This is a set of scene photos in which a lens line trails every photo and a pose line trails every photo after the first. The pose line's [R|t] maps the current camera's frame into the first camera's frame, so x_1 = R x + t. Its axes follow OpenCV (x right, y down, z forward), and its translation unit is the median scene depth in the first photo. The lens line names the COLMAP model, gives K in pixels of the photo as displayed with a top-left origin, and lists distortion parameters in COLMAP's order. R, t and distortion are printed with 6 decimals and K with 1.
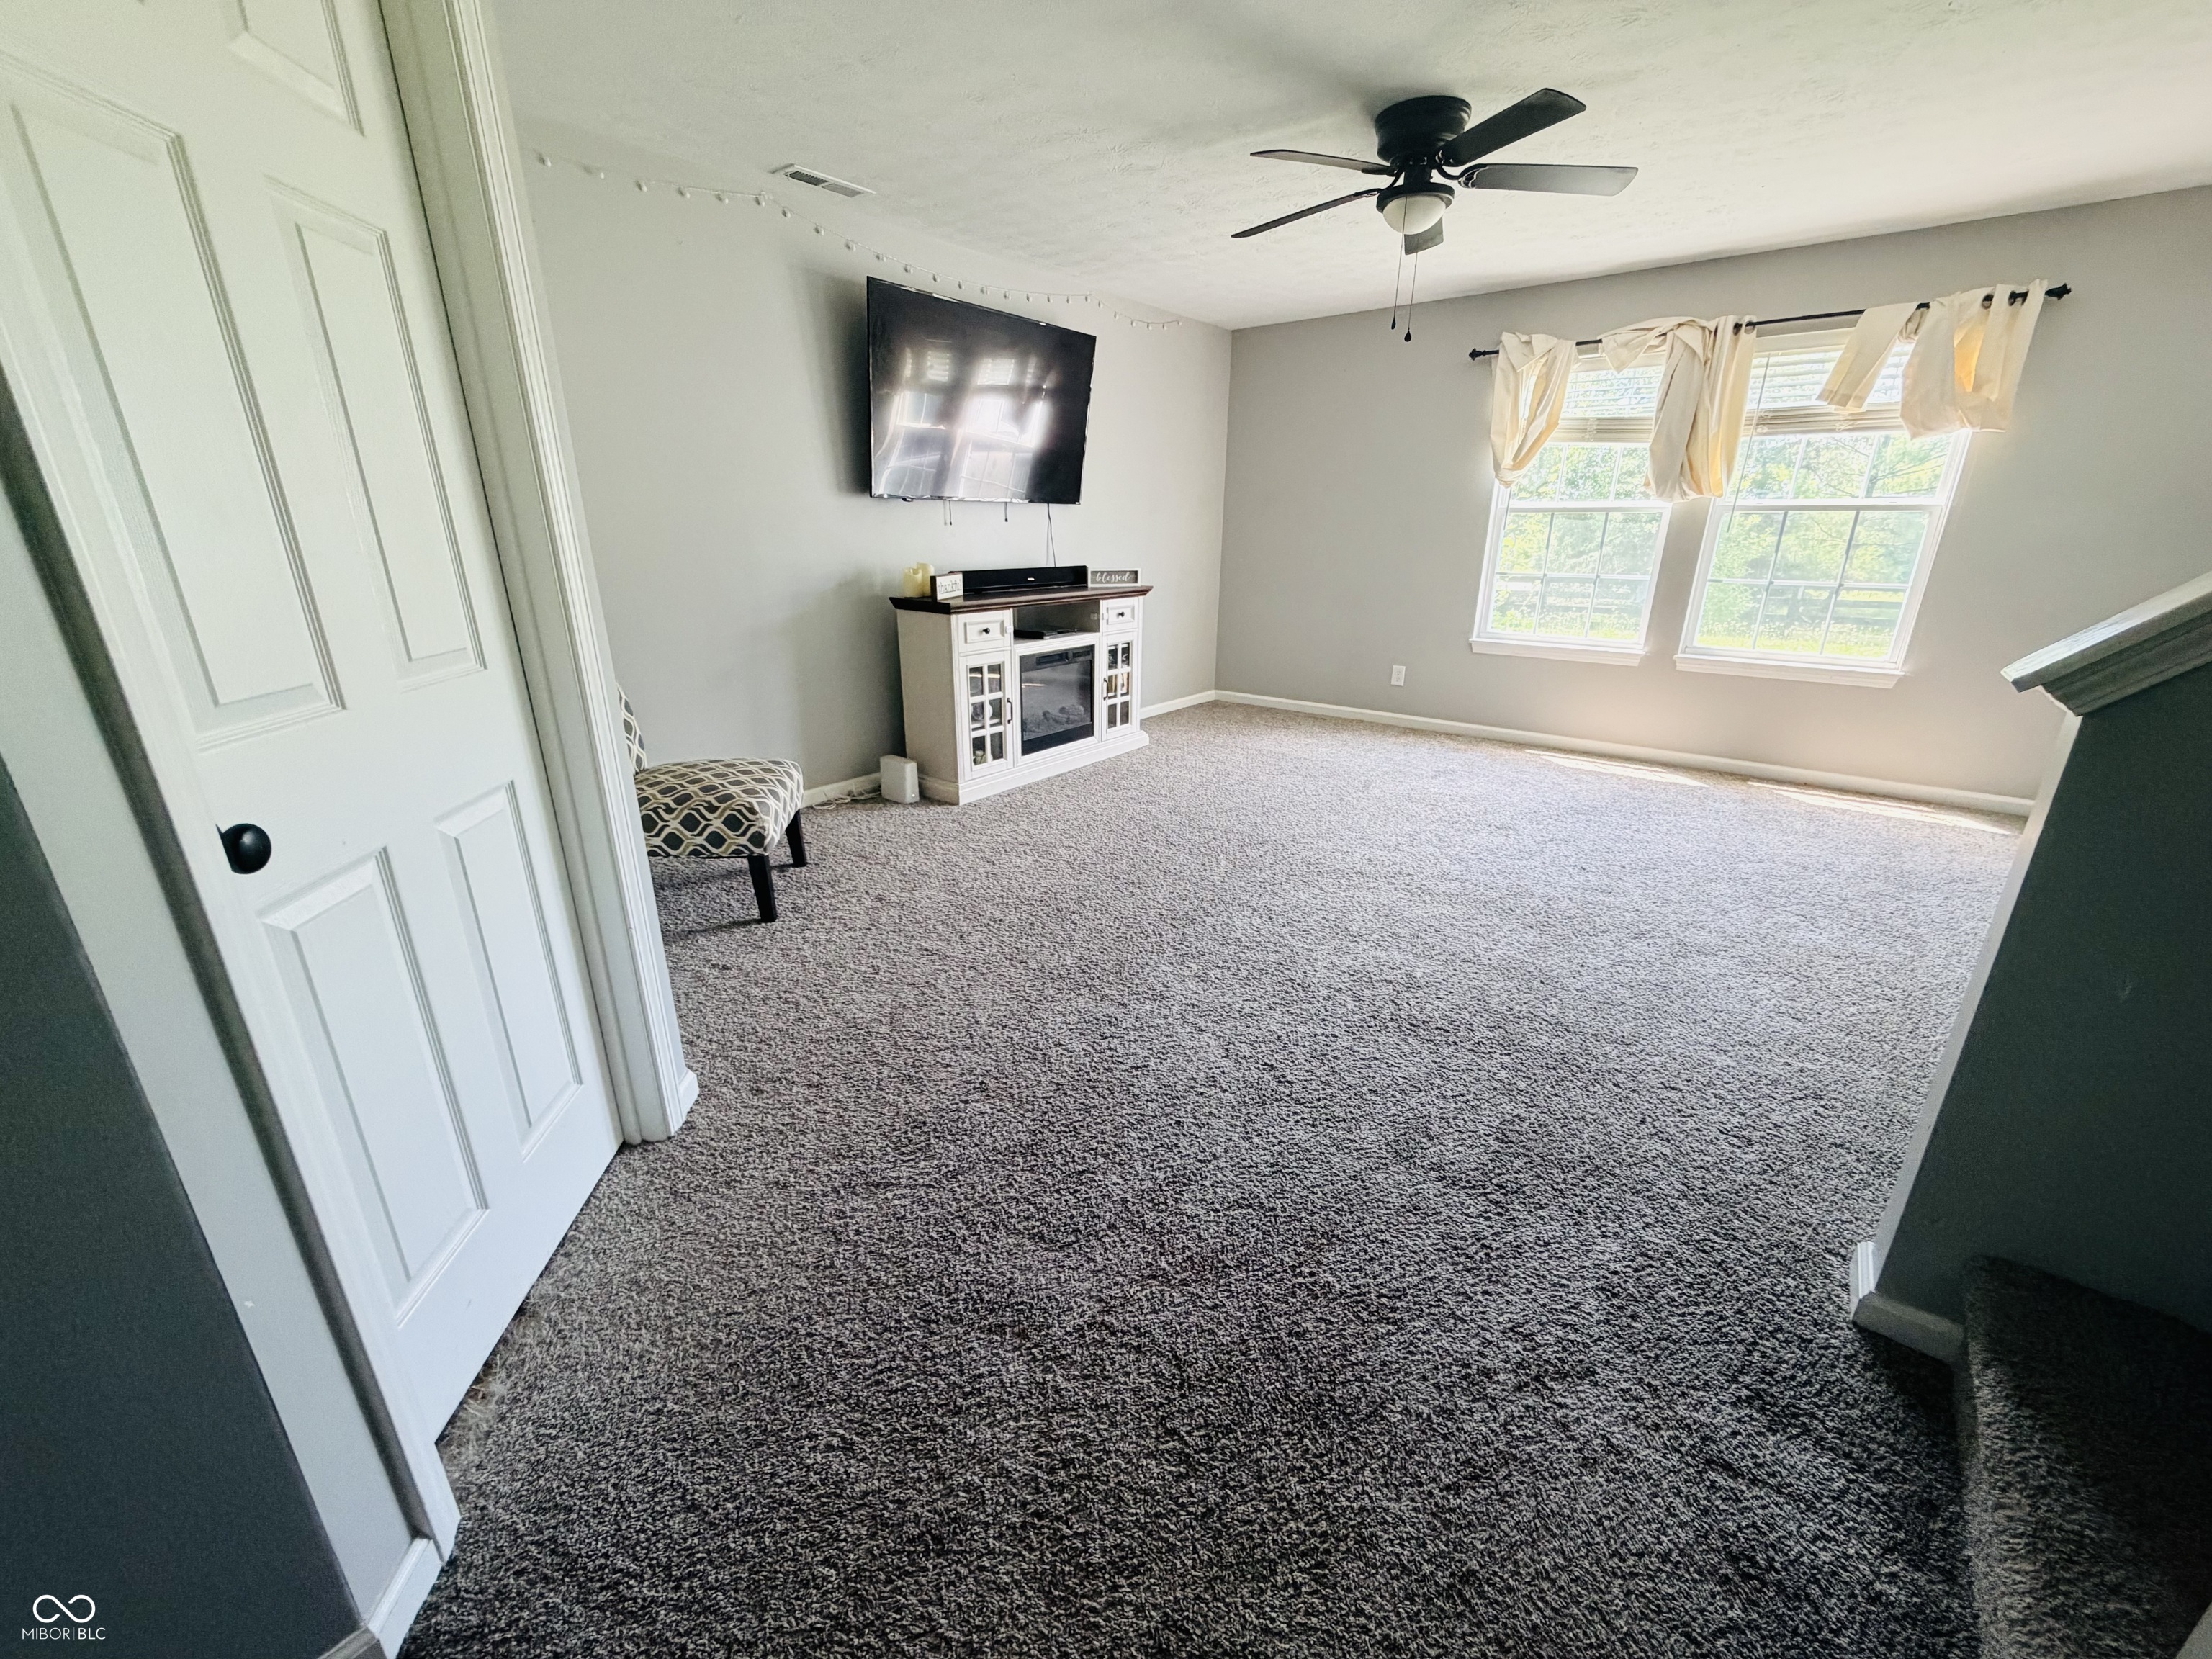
lens RADIAL K [[877.5, 0, 1103.9], [0, 877.5, 823.8], [0, 0, 1]] dist [-0.003943, 0.000443]
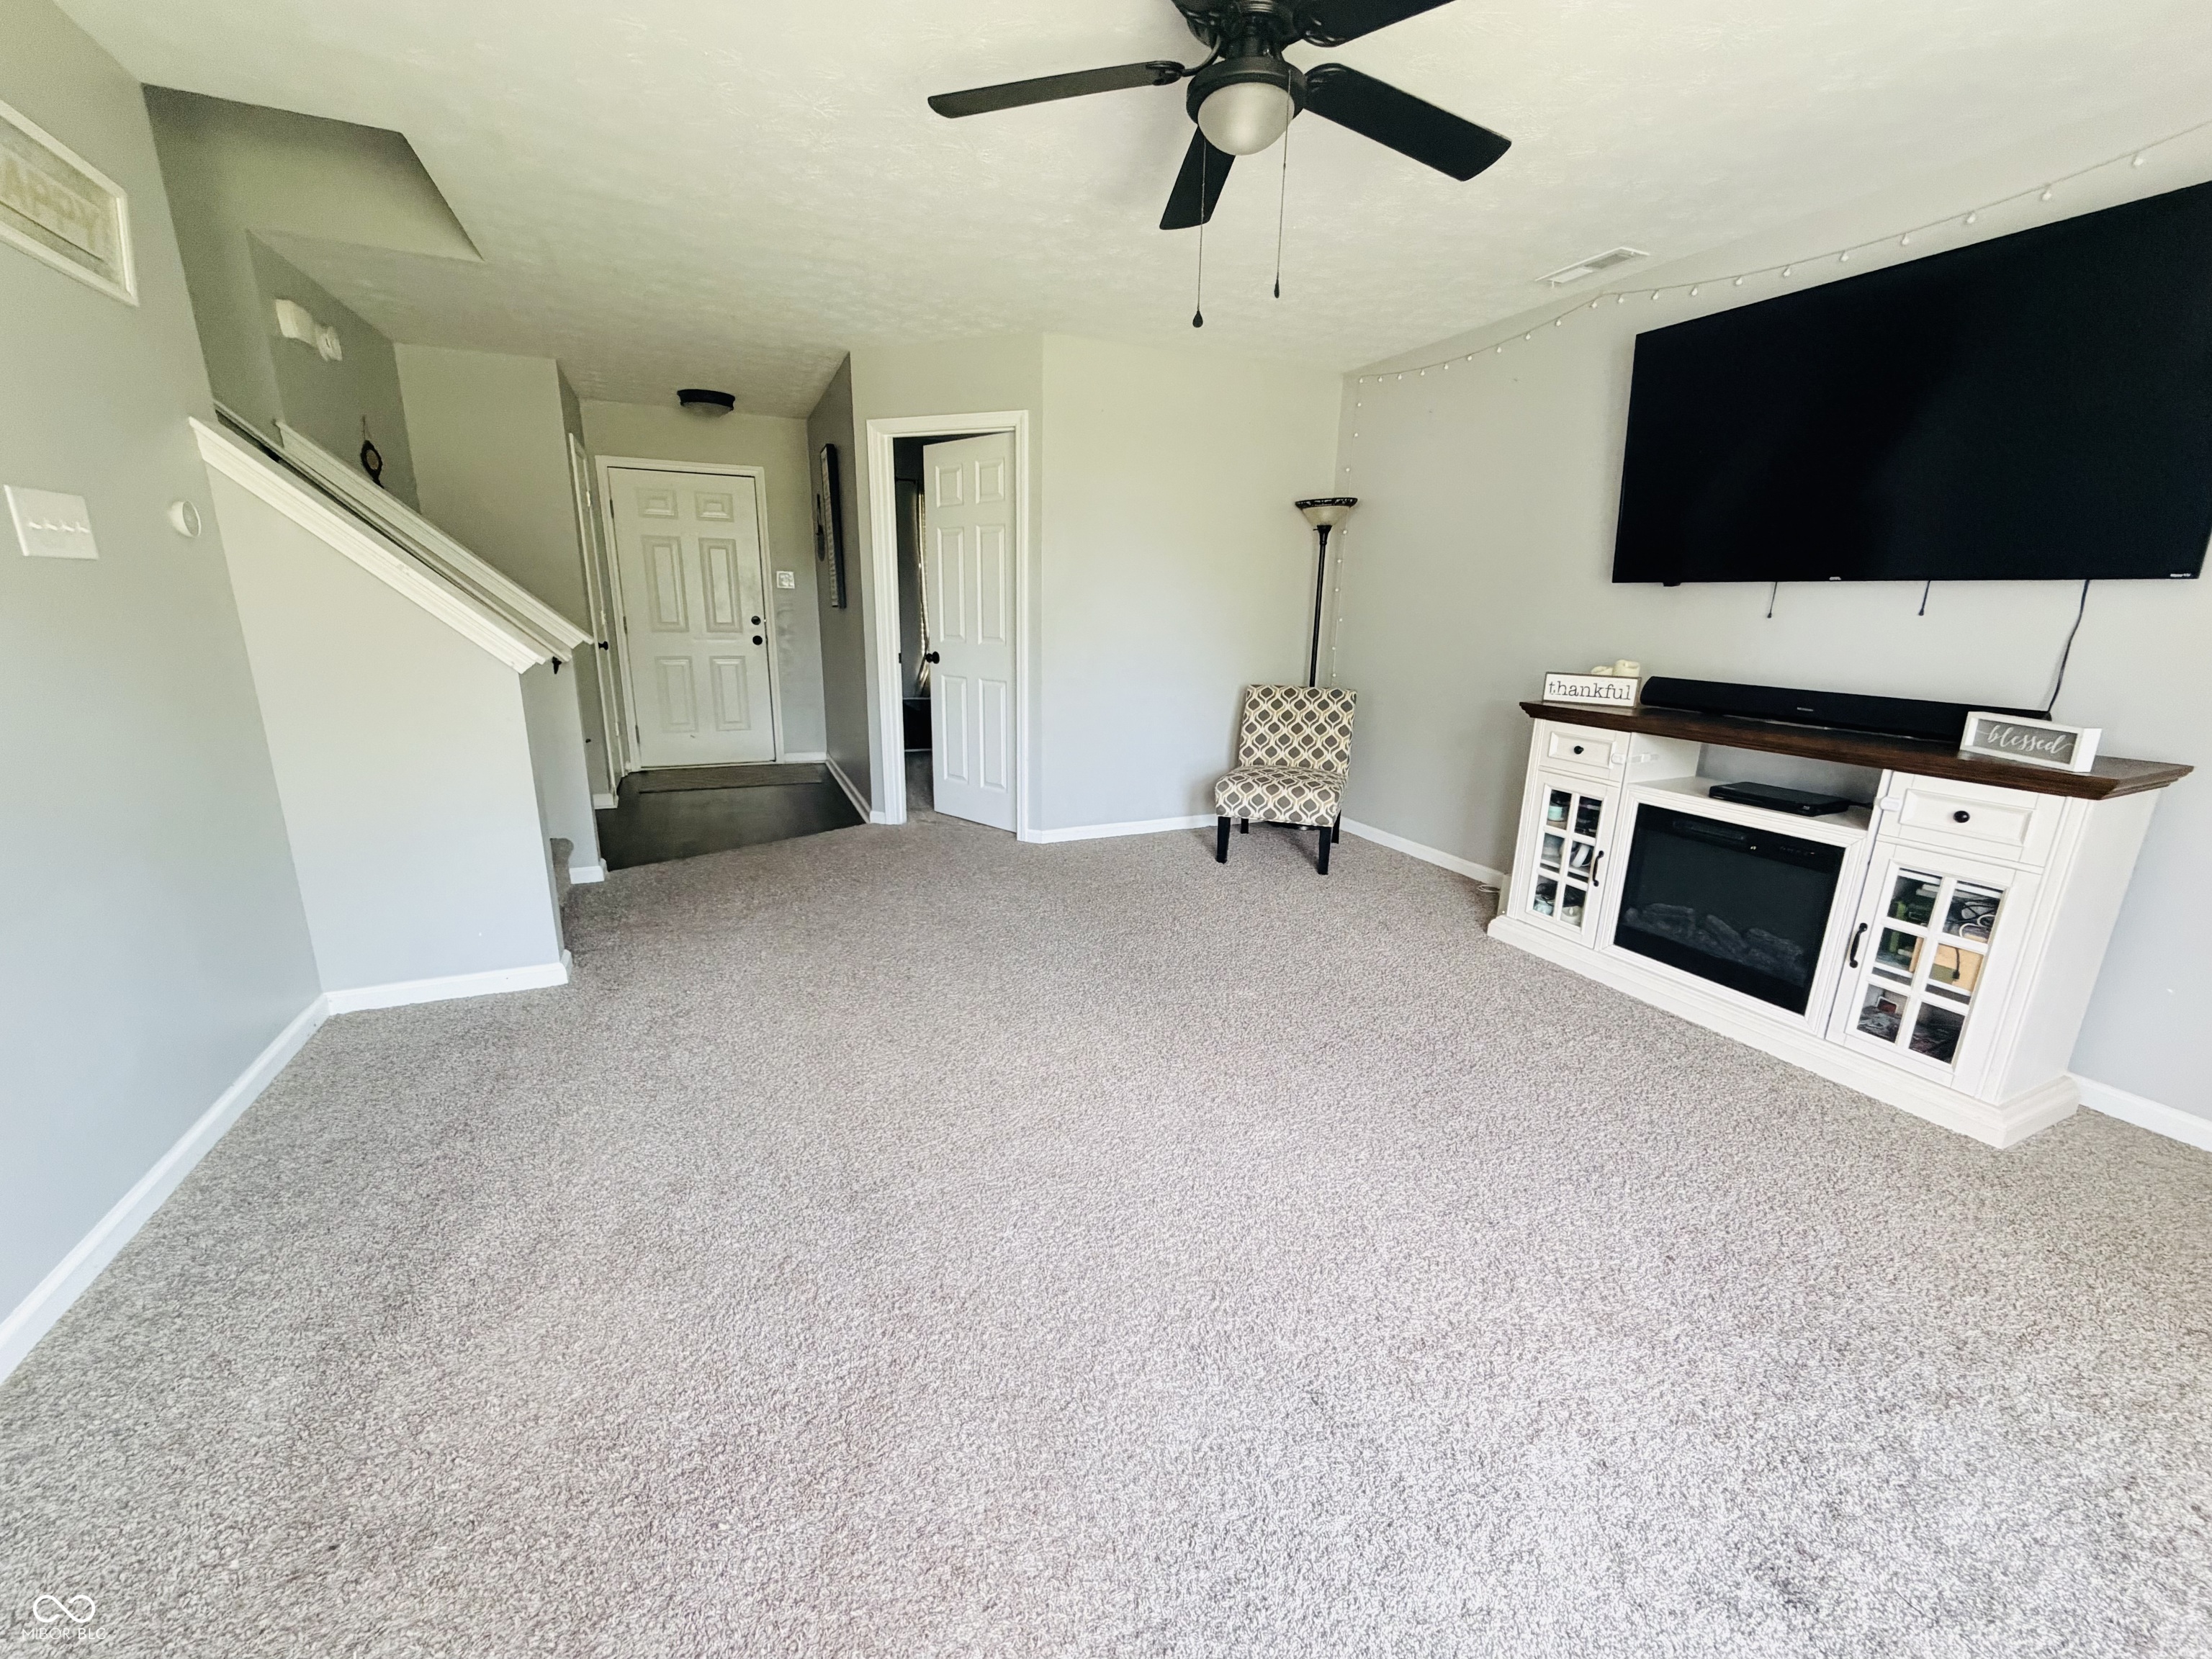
lens RADIAL K [[877.5, 0, 1099.6], [0, 877.5, 833.1], [0, 0, 1]] dist [-0.003943, 0.000443]
pose [[-0.451796, 0.218688, -0.864902, 1.733515], [-0.308262, 0.871505, 0.381384, -0.758473], [0.837171, 0.438924, -0.326329, 2.212330]]
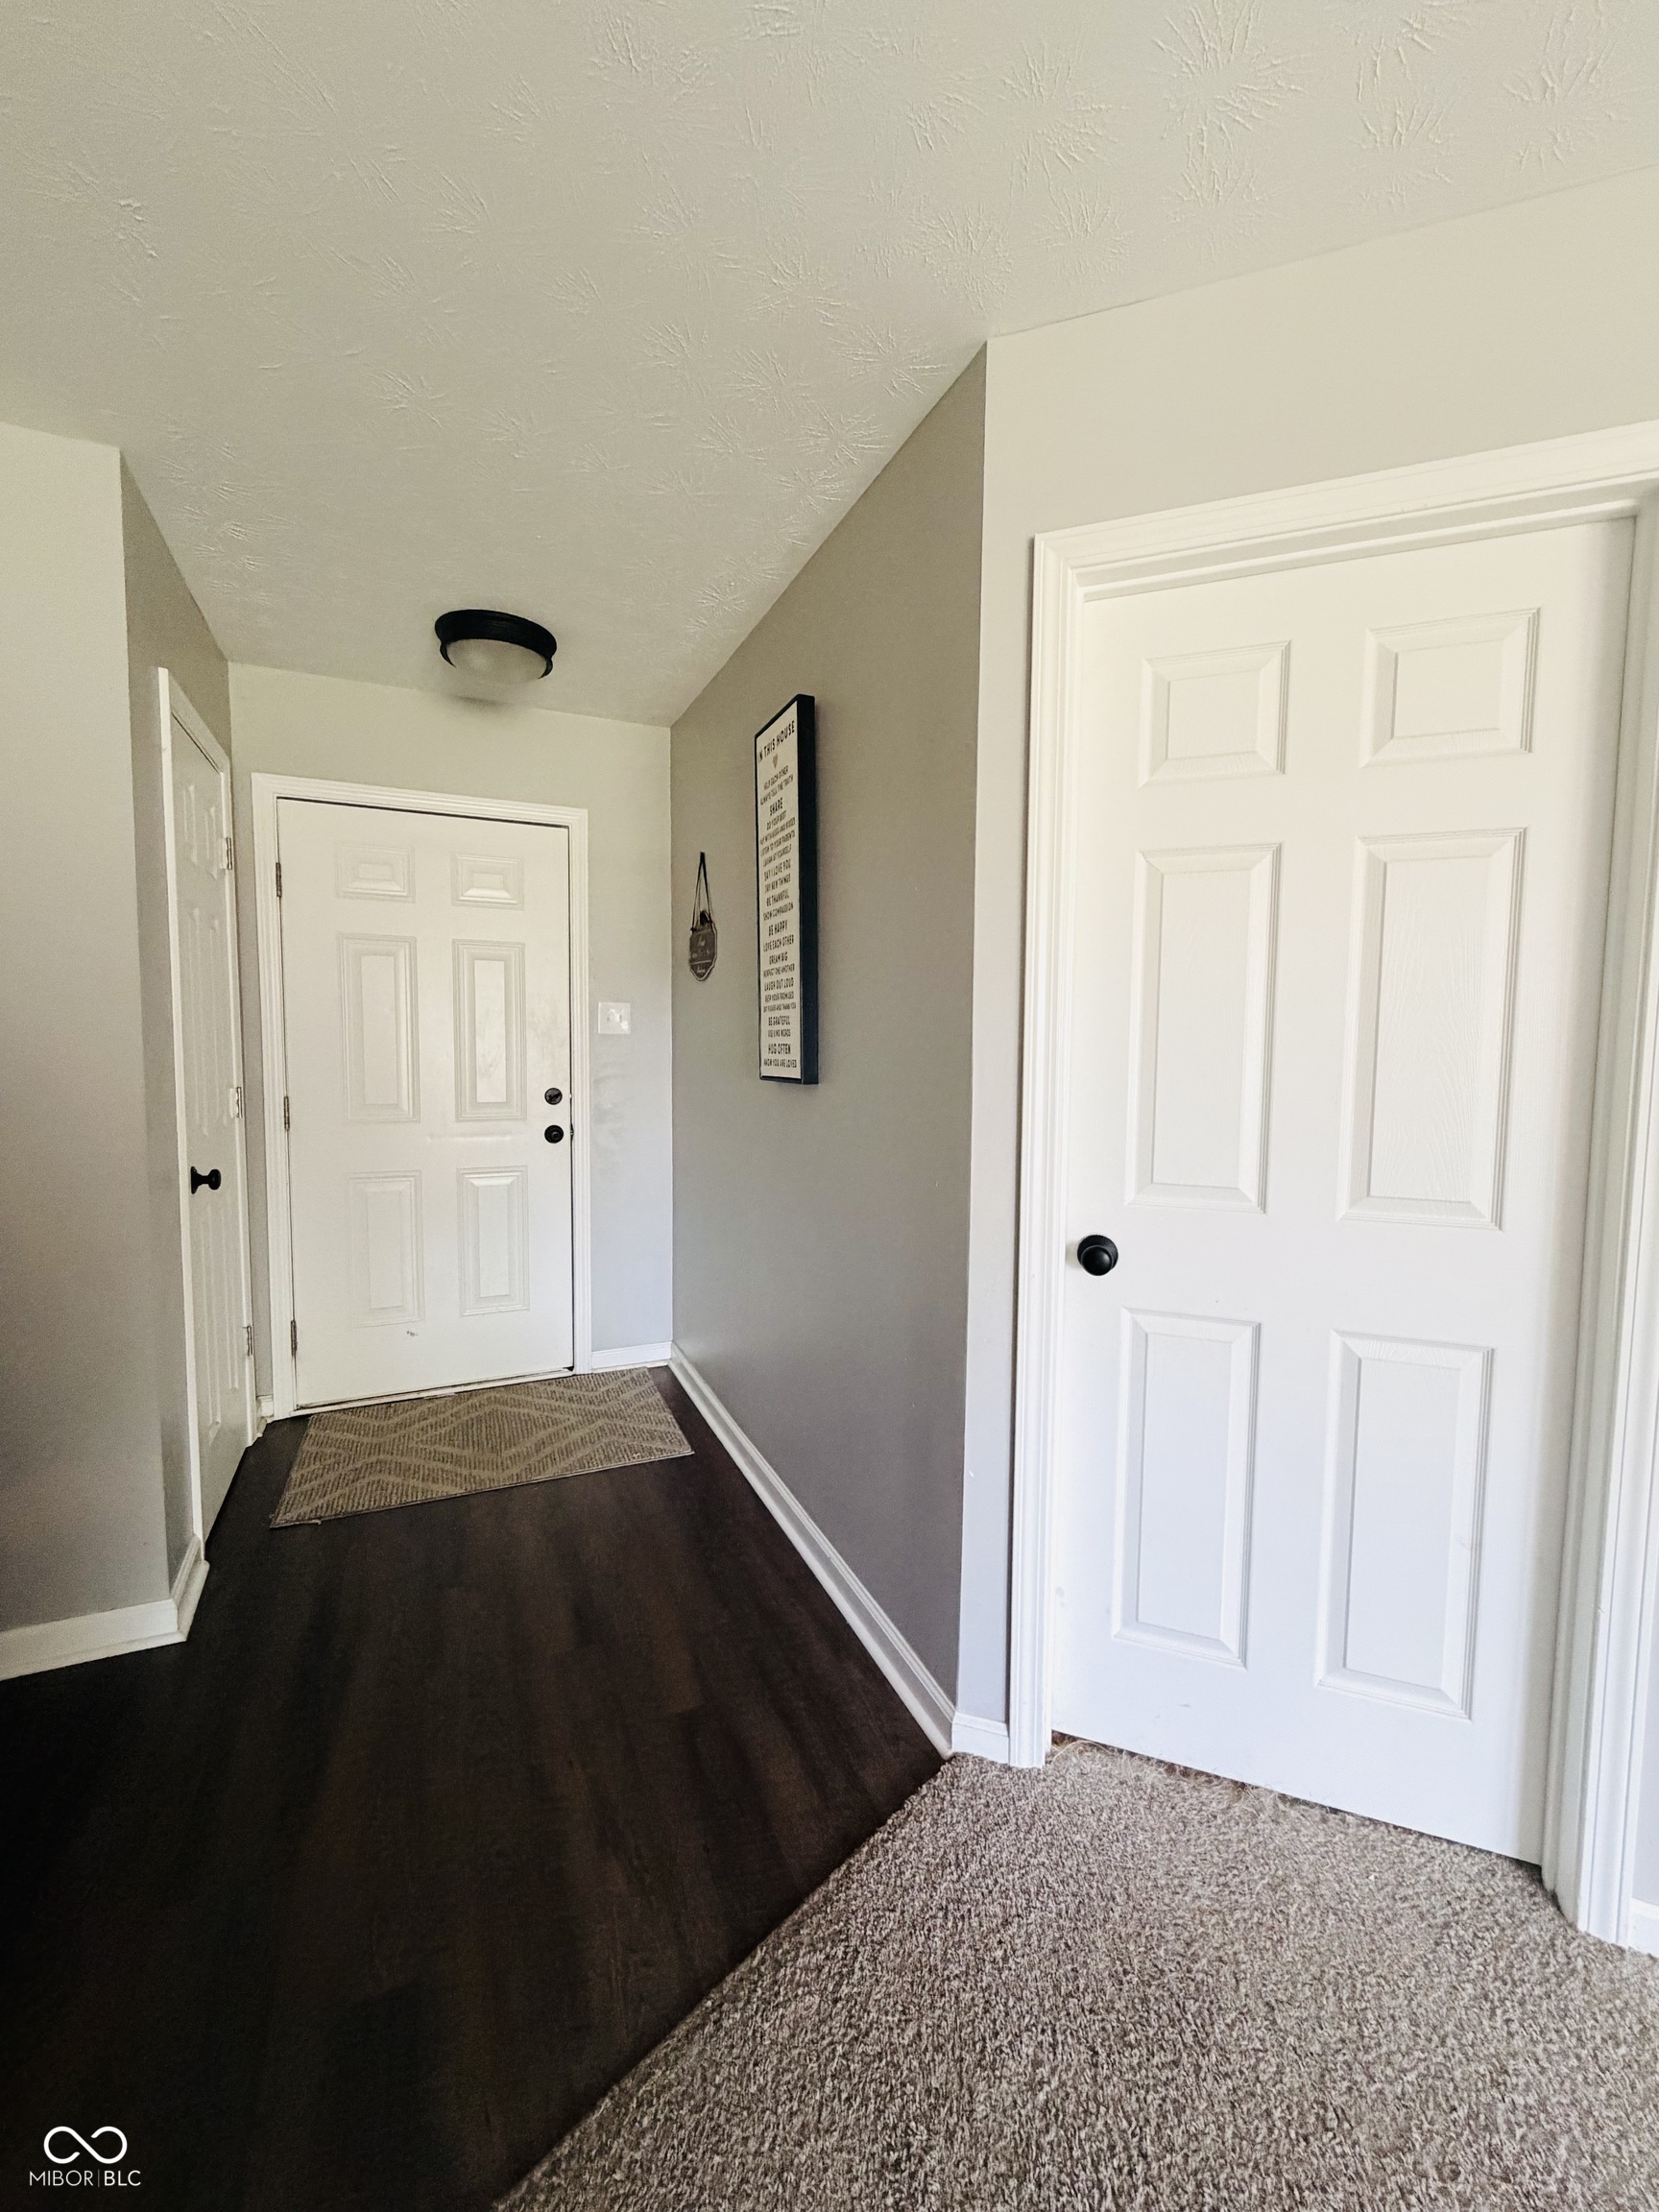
lens RADIAL K [[877.5, 0, 826.2], [0, 877.5, 1101.9], [0, 0, 1]] dist [-0.003943, 0.000443]
pose [[-0.441228, 0.061550, -0.895282, 0.365356], [-0.302795, 0.928928, 0.213092, -0.229227], [0.844768, 0.365109, -0.391232, 0.566933]]
